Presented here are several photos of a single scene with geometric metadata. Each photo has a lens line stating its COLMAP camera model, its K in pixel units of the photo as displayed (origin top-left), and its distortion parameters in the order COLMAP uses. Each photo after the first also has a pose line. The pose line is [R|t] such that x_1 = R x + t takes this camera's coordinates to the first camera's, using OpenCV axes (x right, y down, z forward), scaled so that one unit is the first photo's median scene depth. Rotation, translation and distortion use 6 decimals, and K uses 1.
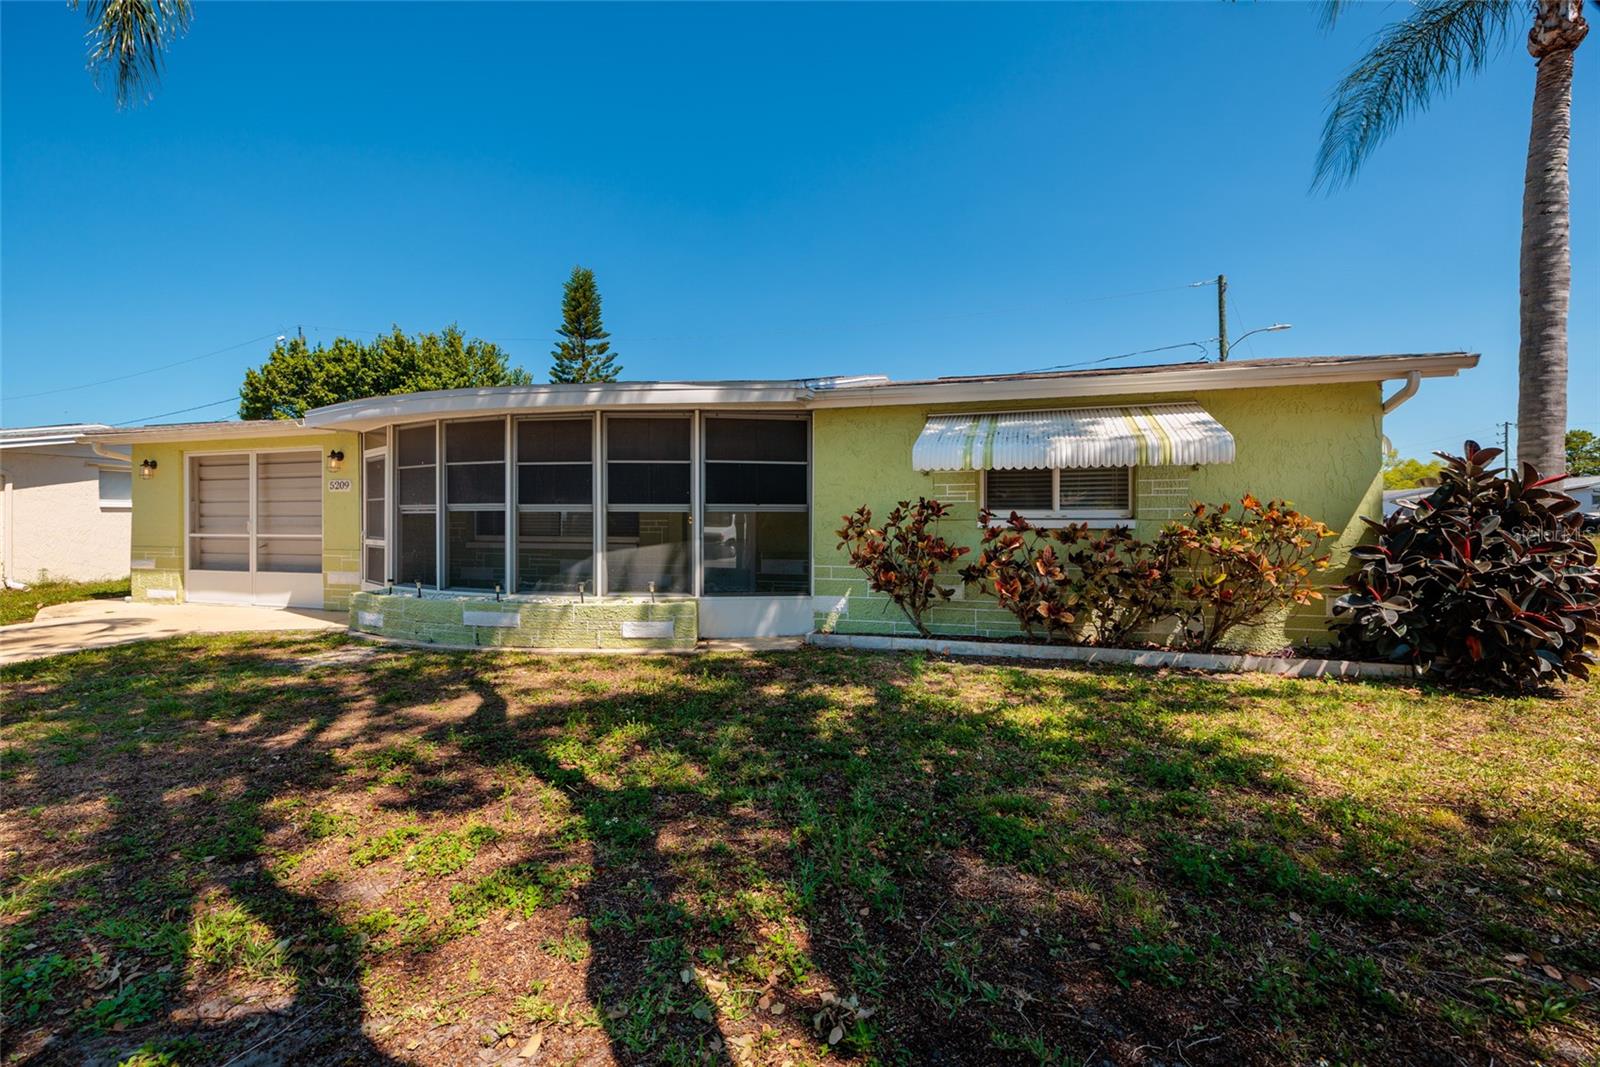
lens RADIAL K [[685.1, 0, 803.5], [0, 685.1, 529.2], [0, 0, 1]] dist [0.004177, 0.000368]
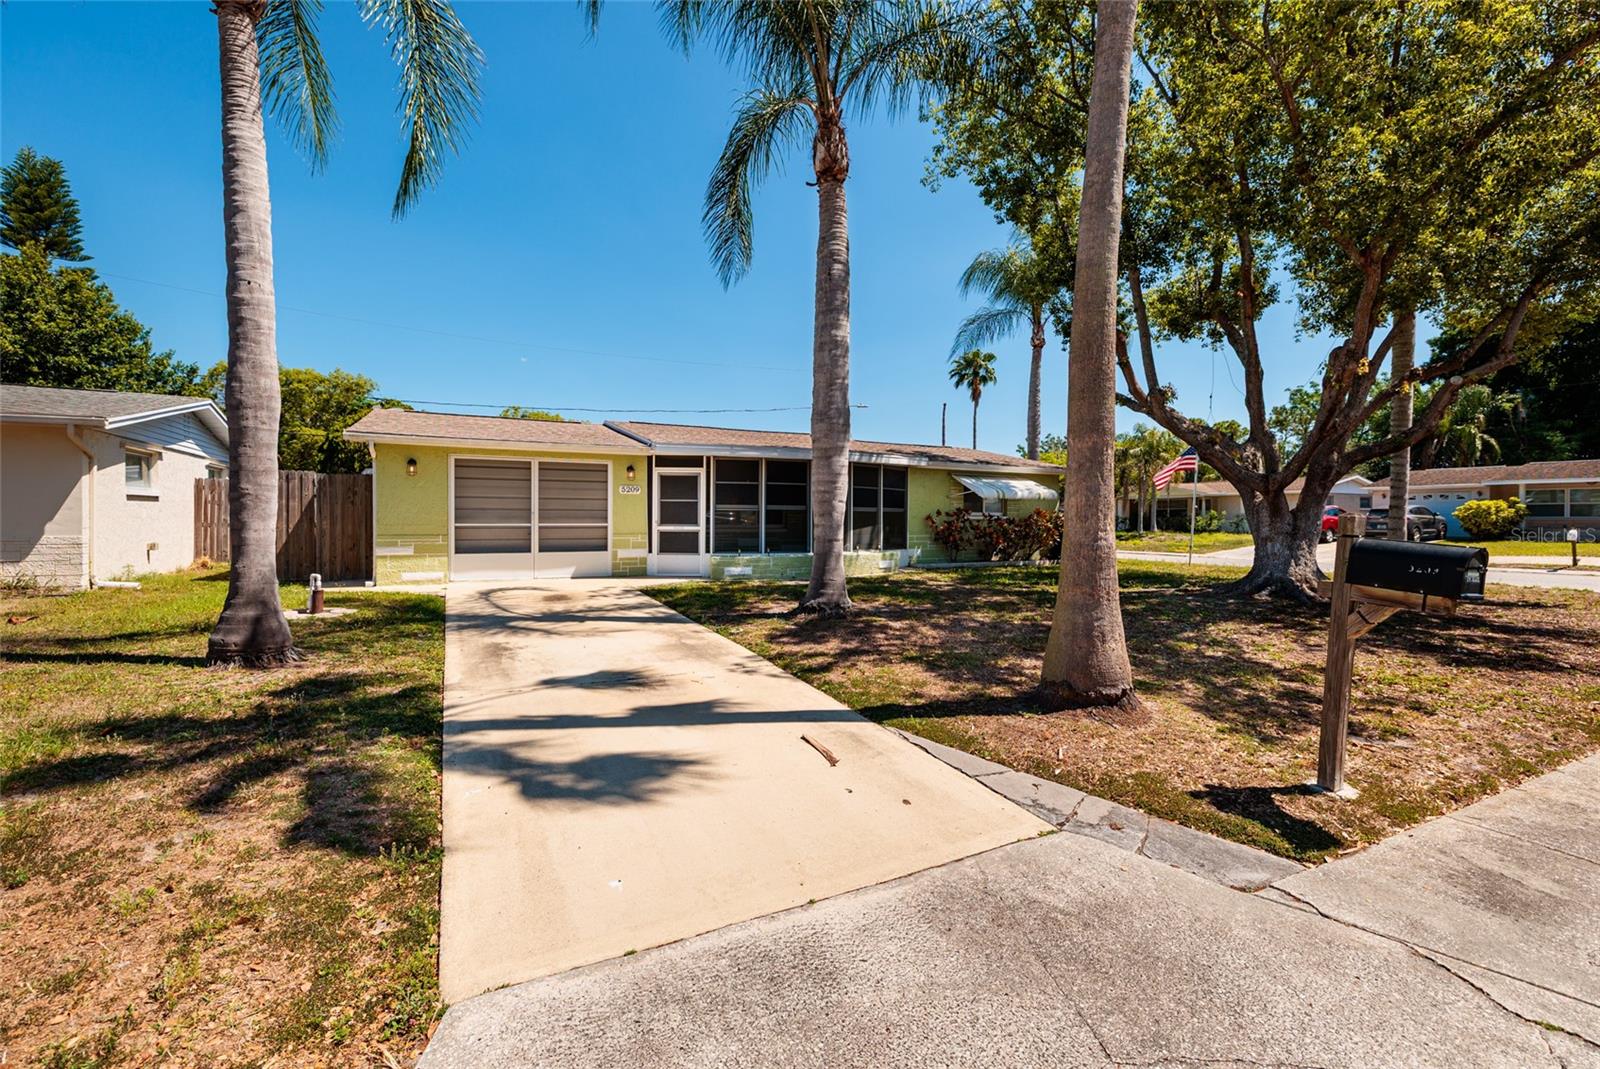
lens RADIAL K [[685.1, 0, 803.5], [0, 685.1, 530.2], [0, 0, 1]] dist [0.004177, 0.000368]
pose [[0.716770, -0.008205, 0.697261, -1.420303], [0.004007, 0.999963, 0.007648, 0.012691], [-0.697298, -0.002688, 0.716776, -0.296846]]
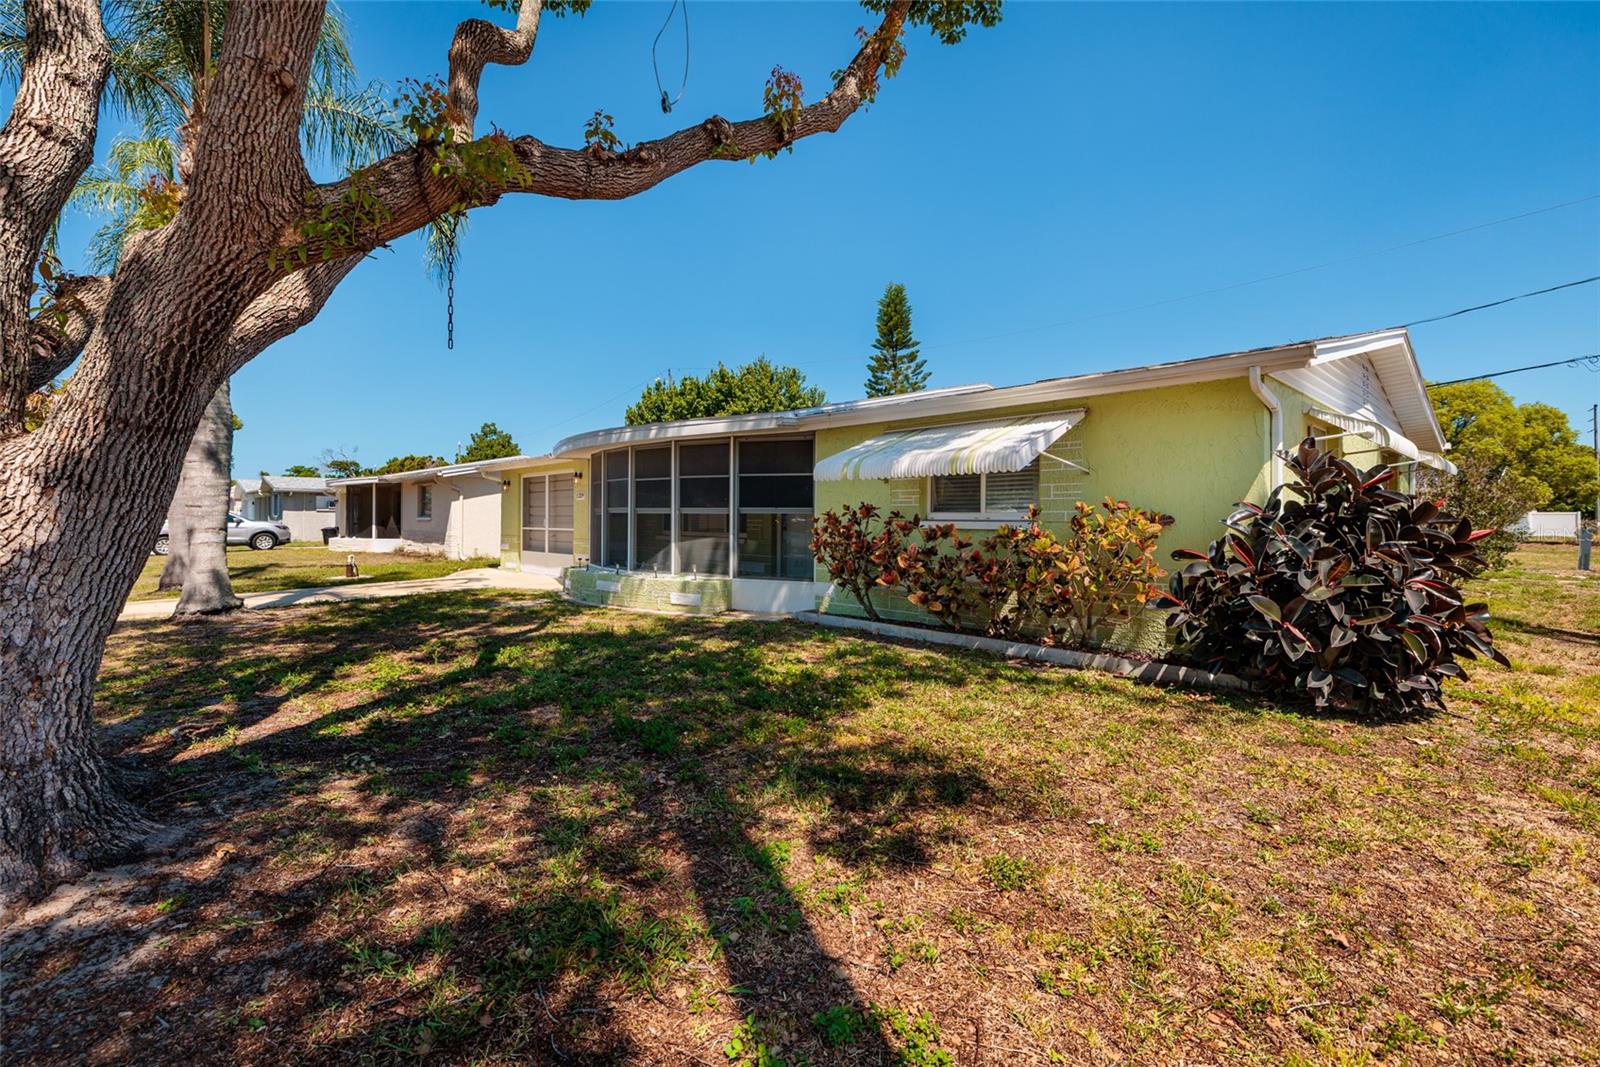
lens RADIAL K [[704.9, 0, 800.6], [0, 704.9, 520.2], [0, 0, 1]] dist [0.003553, 0.000254]
pose [[0.871589, 0.005715, -0.490204, 0.479955], [-0.013313, 0.999839, -0.012015, 0.001540], [0.490057, 0.016998, 0.871525, -0.089551]]
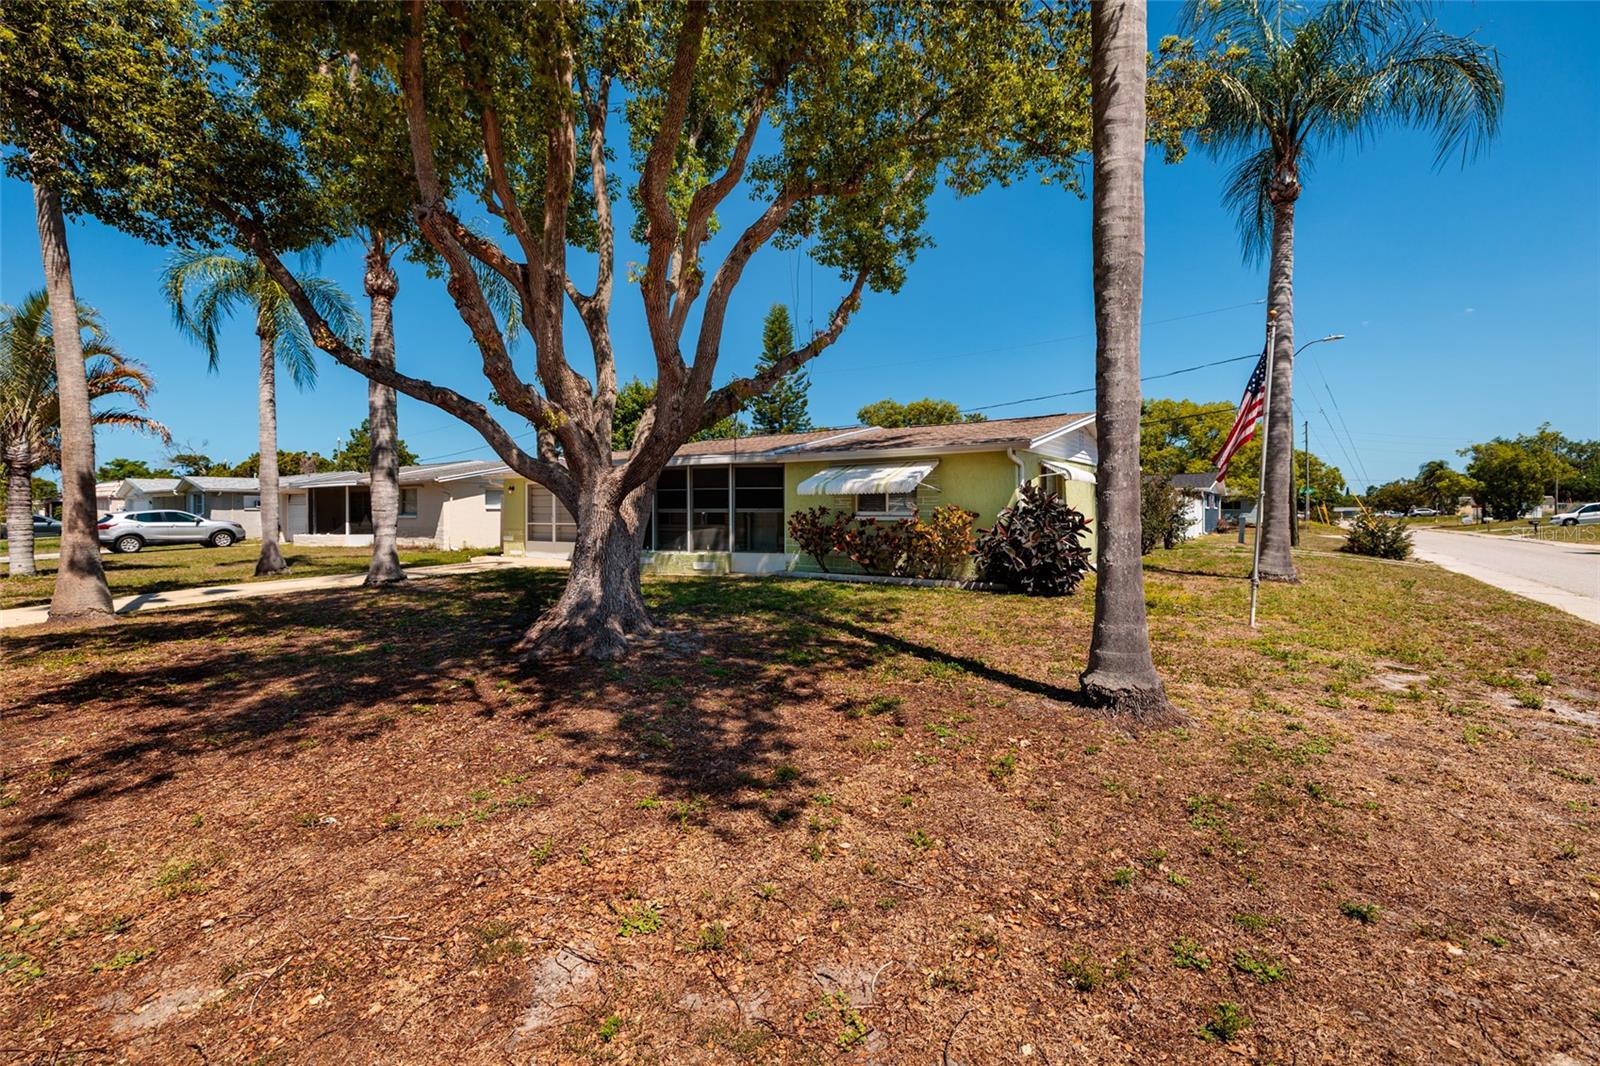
lens RADIAL K [[695.0, 0, 800.0], [0, 695.0, 533.0], [0, 0, 1]] dist [-0.000366, -0.000272]
pose [[0.946951, 0.007577, -0.321288, 0.564426], [-0.003229, 0.999896, 0.014065, 0.005702], [0.321361, -0.012281, 0.946877, -0.734781]]
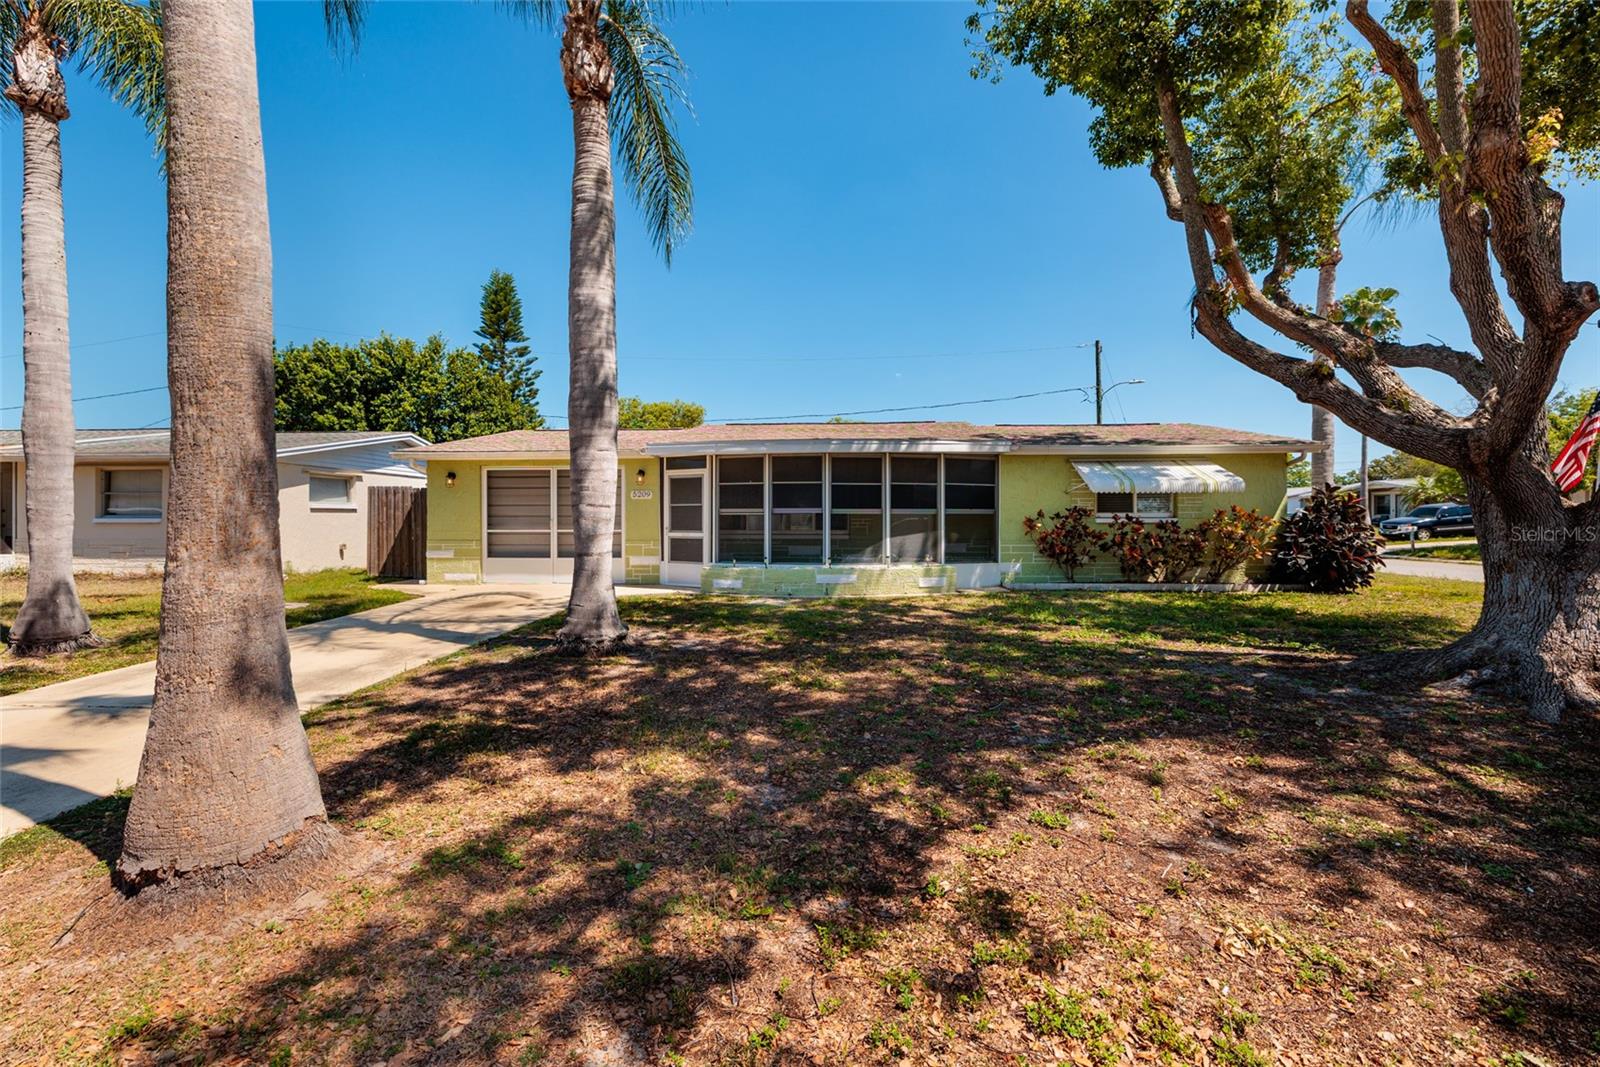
lens RADIAL K [[674.2, 0, 803.7], [0, 674.2, 522.3], [0, 0, 1]] dist [0.004061, 0.000391]
pose [[0.972187, -0.002507, 0.234193, -0.674242], [0.004569, 0.999955, -0.008264, 0.006100], [-0.234162, 0.009104, 0.972155, -0.414414]]
